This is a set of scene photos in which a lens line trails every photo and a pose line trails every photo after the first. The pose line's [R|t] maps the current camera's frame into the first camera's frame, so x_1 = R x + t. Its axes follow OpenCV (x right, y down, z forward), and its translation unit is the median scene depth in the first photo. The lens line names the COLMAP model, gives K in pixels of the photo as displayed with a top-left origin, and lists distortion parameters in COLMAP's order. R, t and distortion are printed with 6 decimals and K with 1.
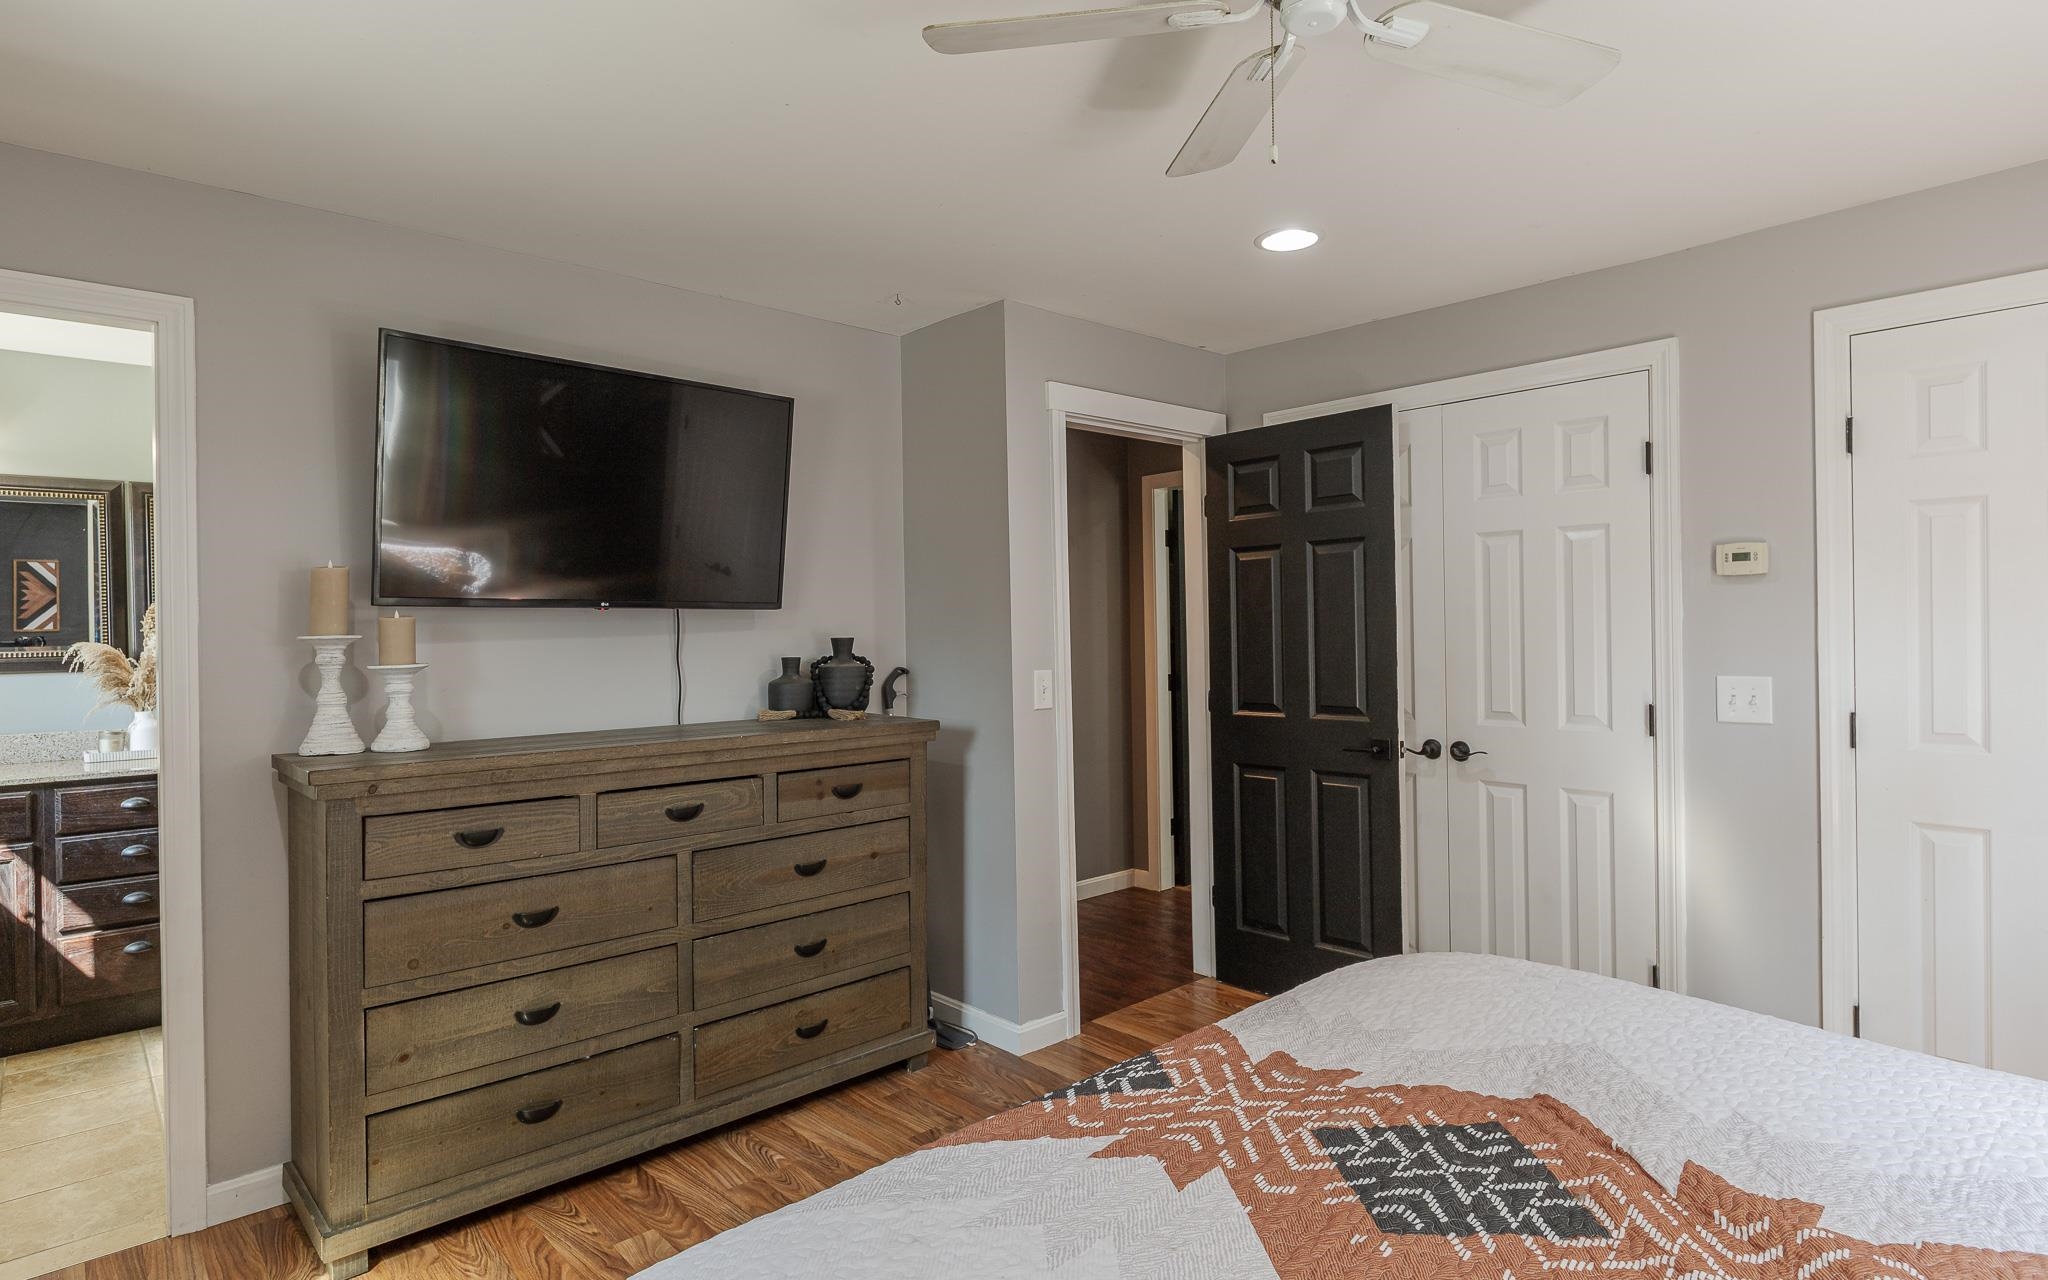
lens RADIAL K [[1058.5, 0, 1026.8], [0, 1058.5, 608.8], [0, 0, 1]] dist [-0.000320, -0.000102]
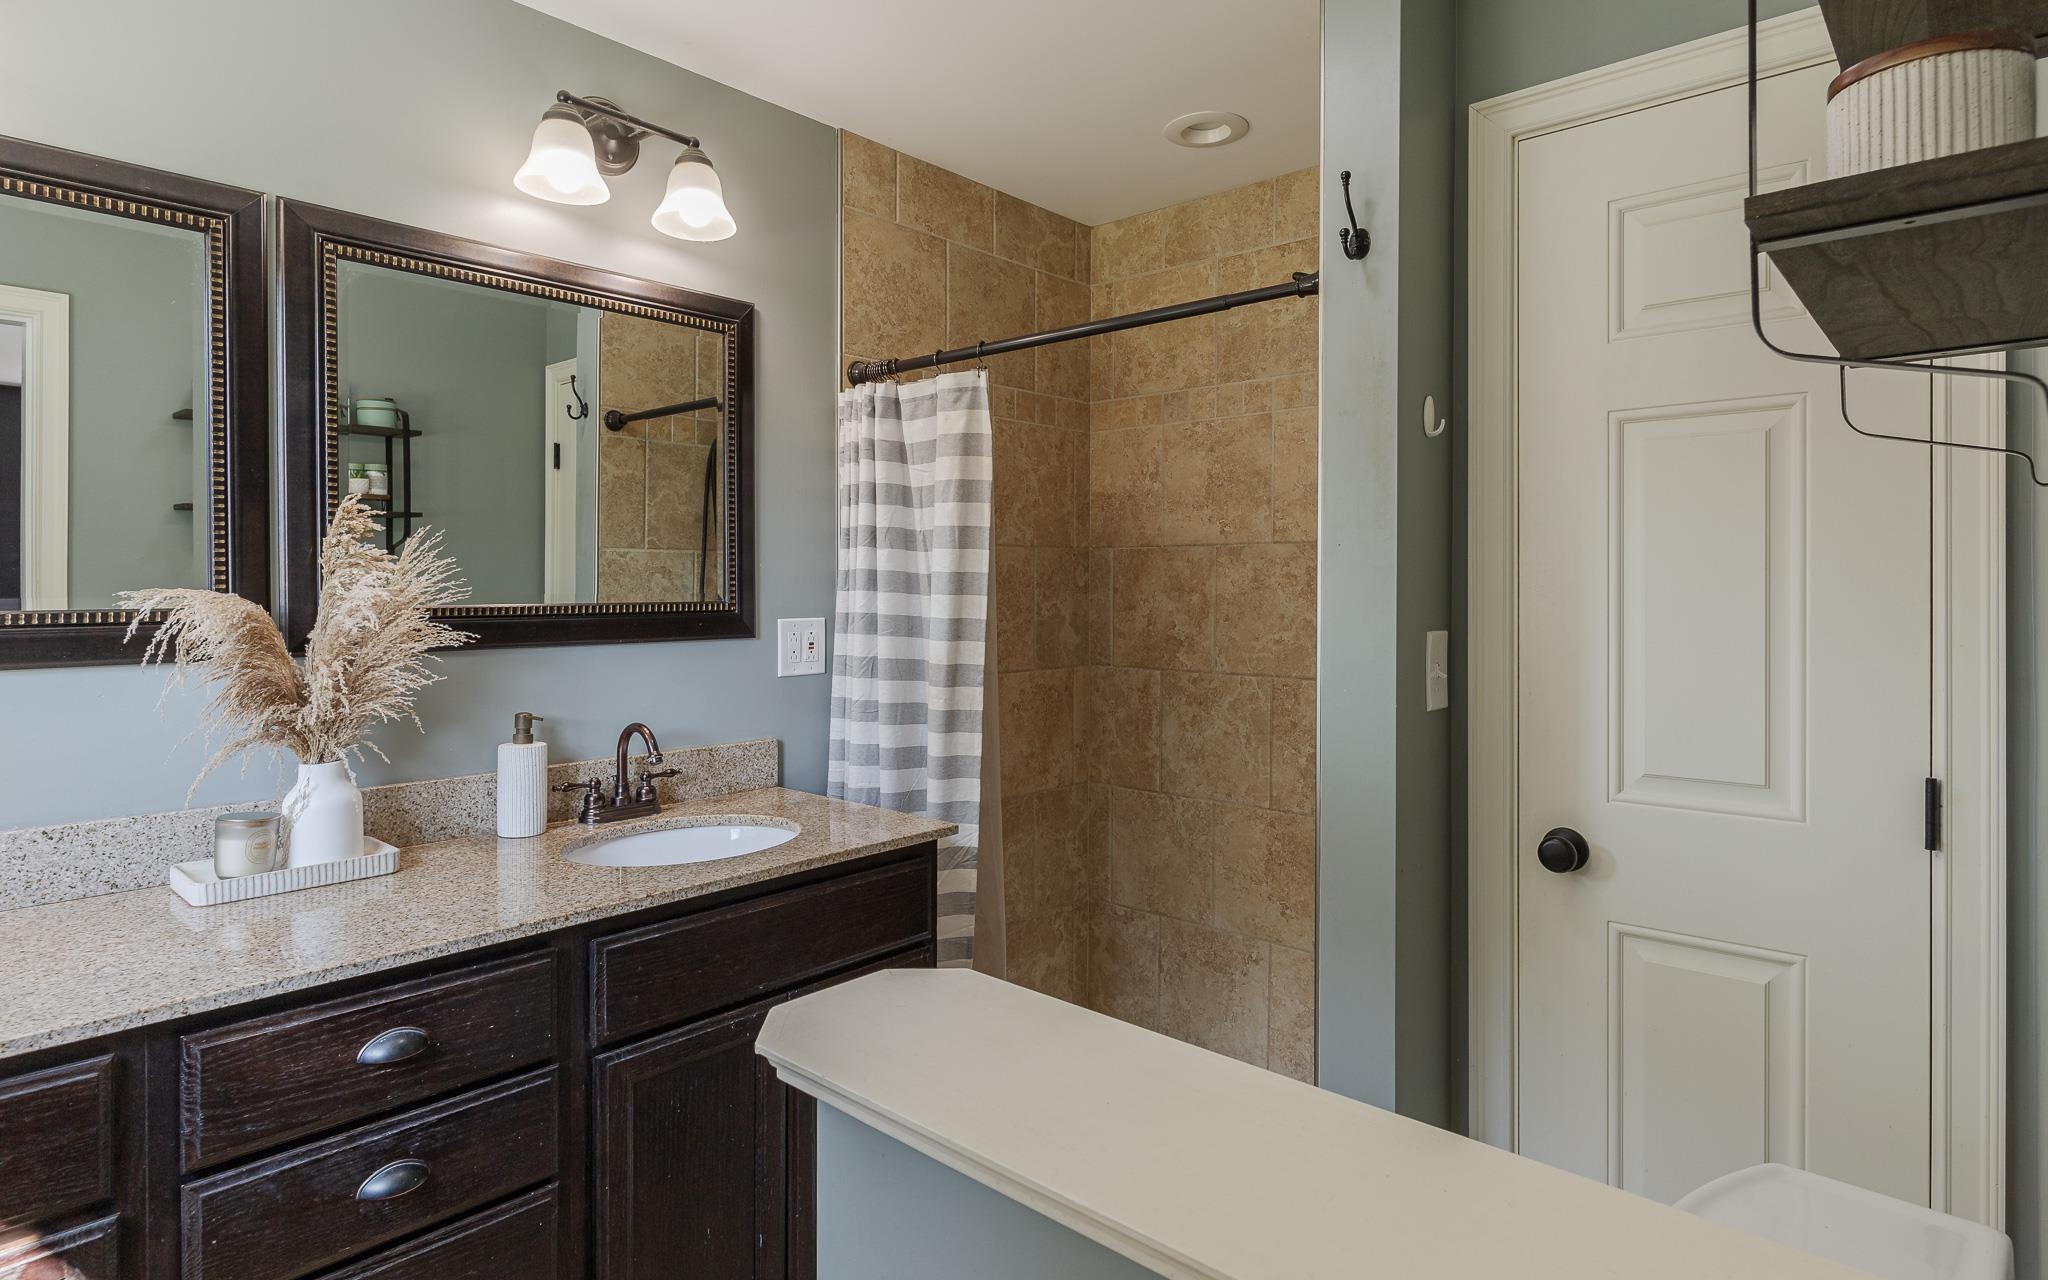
lens RADIAL K [[1088.3, 0, 1006.1], [0, 1088.3, 603.6], [0, 0, 1]] dist [-0.001219, 0.000981]
pose [[0.996028, 0.018226, 0.087160, -0.671014], [-0.019933, 0.999625, 0.018751, 0.026594], [-0.086785, -0.020413, 0.996018, 0.623999]]
